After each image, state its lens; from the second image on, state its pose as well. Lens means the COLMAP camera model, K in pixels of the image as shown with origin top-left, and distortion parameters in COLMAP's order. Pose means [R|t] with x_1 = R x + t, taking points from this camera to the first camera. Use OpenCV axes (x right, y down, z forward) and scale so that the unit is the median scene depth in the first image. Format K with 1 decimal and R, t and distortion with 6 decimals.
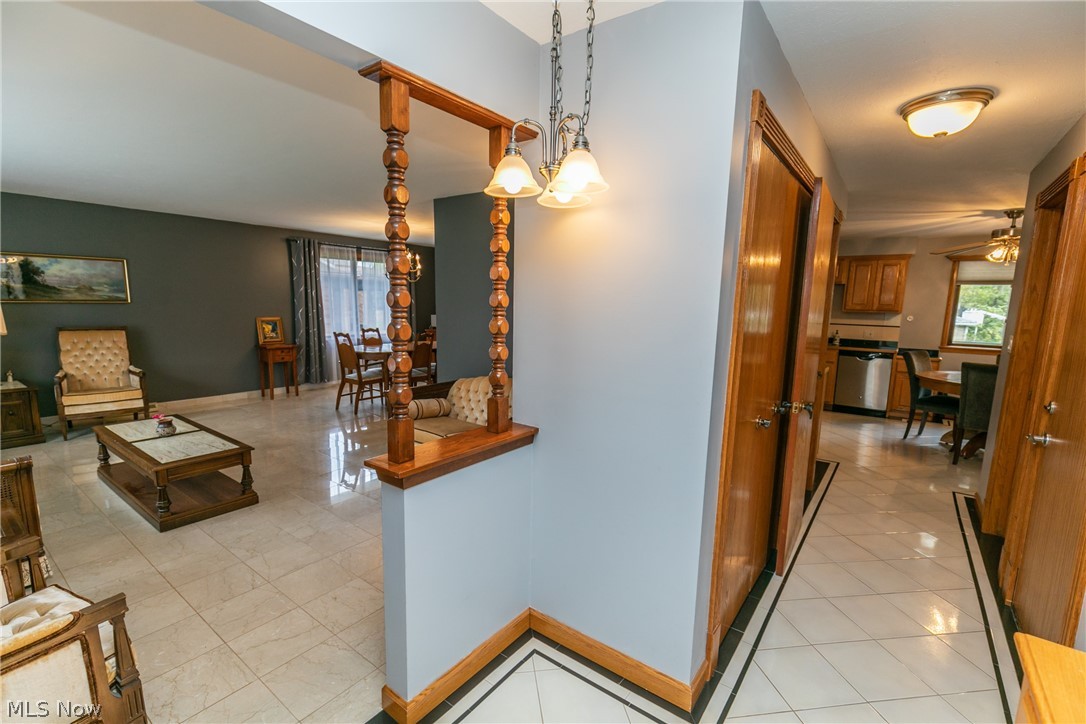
lens RADIAL K [[485.0, 0, 545.7], [0, 485.0, 371.3], [0, 0, 1]] dist [0.009140, -0.002649]
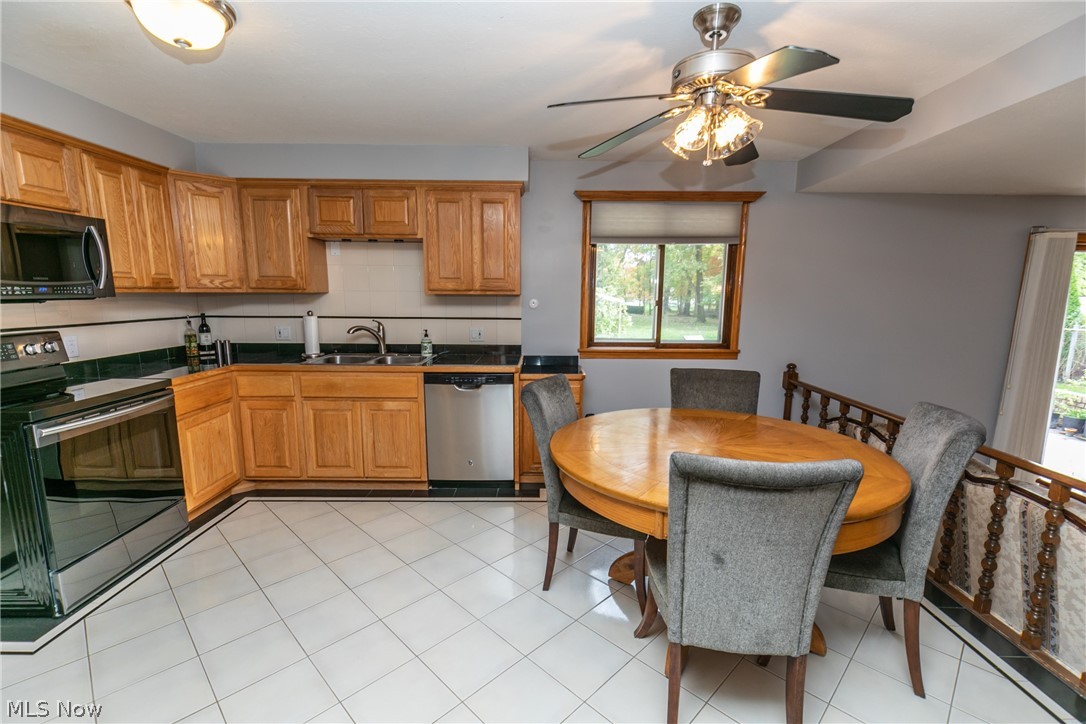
lens RADIAL K [[485.0, 0, 551.3], [0, 485.0, 370.1], [0, 0, 1]] dist [0.009140, -0.002649]
pose [[0.798027, -0.115517, 0.591446, 0.453261], [0.099081, 0.993250, 0.060306, -0.069234], [-0.594421, 0.010475, 0.804086, 0.575828]]
